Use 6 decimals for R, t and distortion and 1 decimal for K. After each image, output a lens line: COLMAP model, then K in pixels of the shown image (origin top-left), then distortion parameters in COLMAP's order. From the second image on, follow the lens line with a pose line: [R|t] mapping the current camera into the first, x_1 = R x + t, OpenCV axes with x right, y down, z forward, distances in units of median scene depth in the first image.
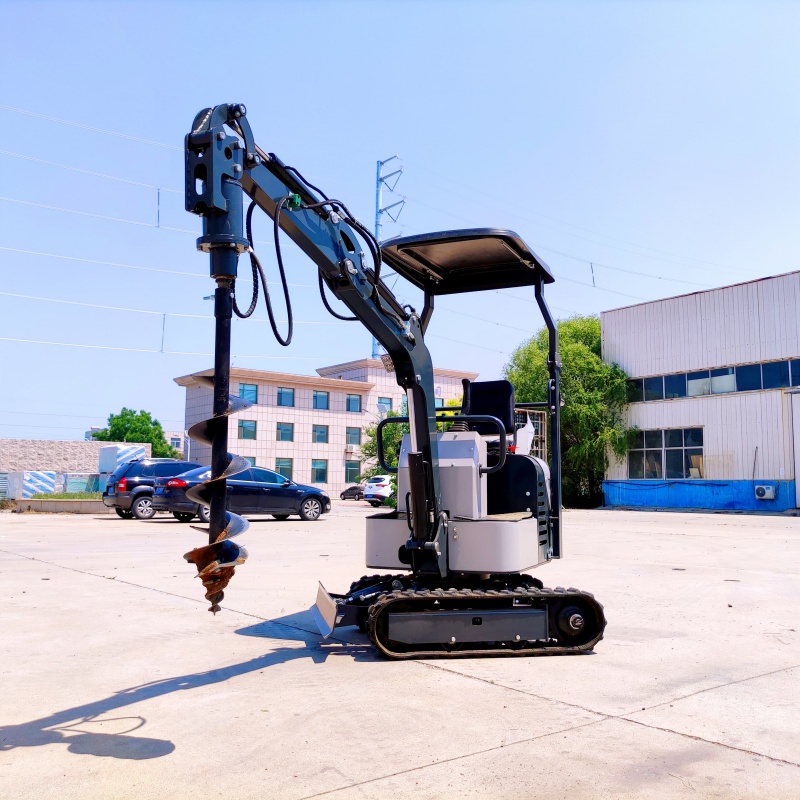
lens RADIAL K [[789.5, 0, 401.4], [0, 789.5, 412.7], [0, 0, 1]] dist [0.057121, -0.081219]
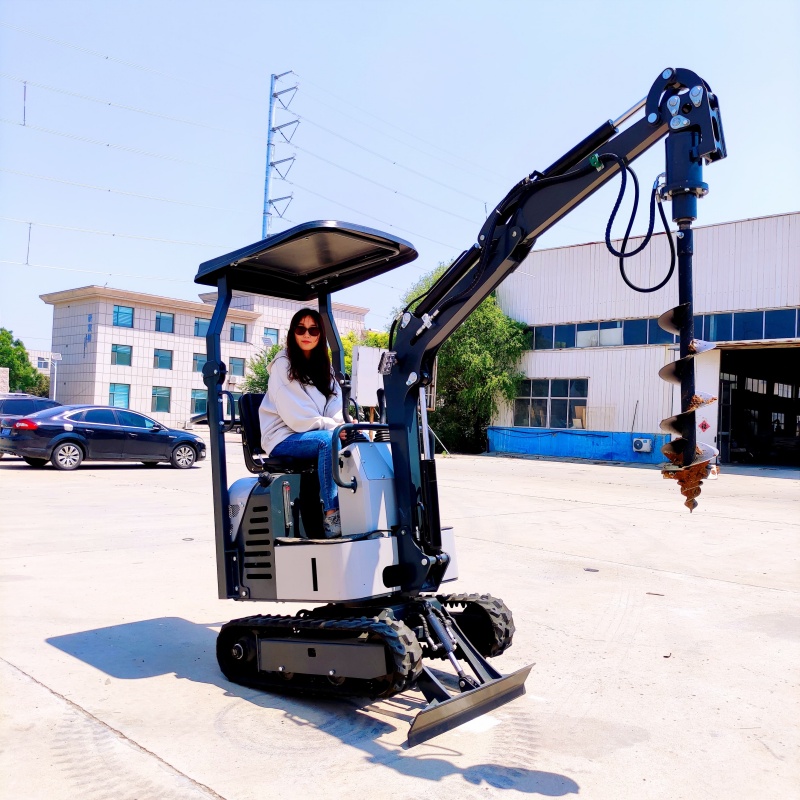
lens RADIAL K [[789.5, 0, 401.4], [0, 789.5, 412.7], [0, 0, 1]] dist [0.057121, -0.081219]
pose [[0.988776, 0.037383, 0.144656, 0.000179], [-0.049623, 0.995400, 0.081957, -0.009237], [-0.140927, -0.088215, 0.986082, 0.035807]]
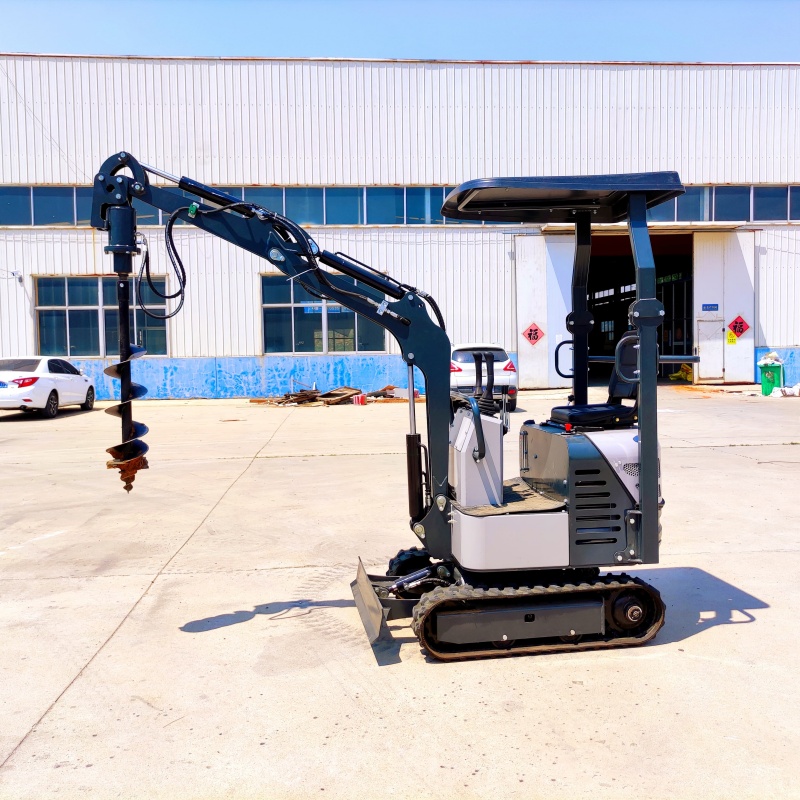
lens RADIAL K [[789.5, 0, 401.4], [0, 789.5, 412.7], [0, 0, 1]] dist [0.057121, -0.081219]
pose [[-0.549338, 0.065636, -0.833019, 0.108513], [0.095248, 0.995331, 0.015614, 0.003407], [0.830154, -0.070766, -0.553025, 0.185629]]
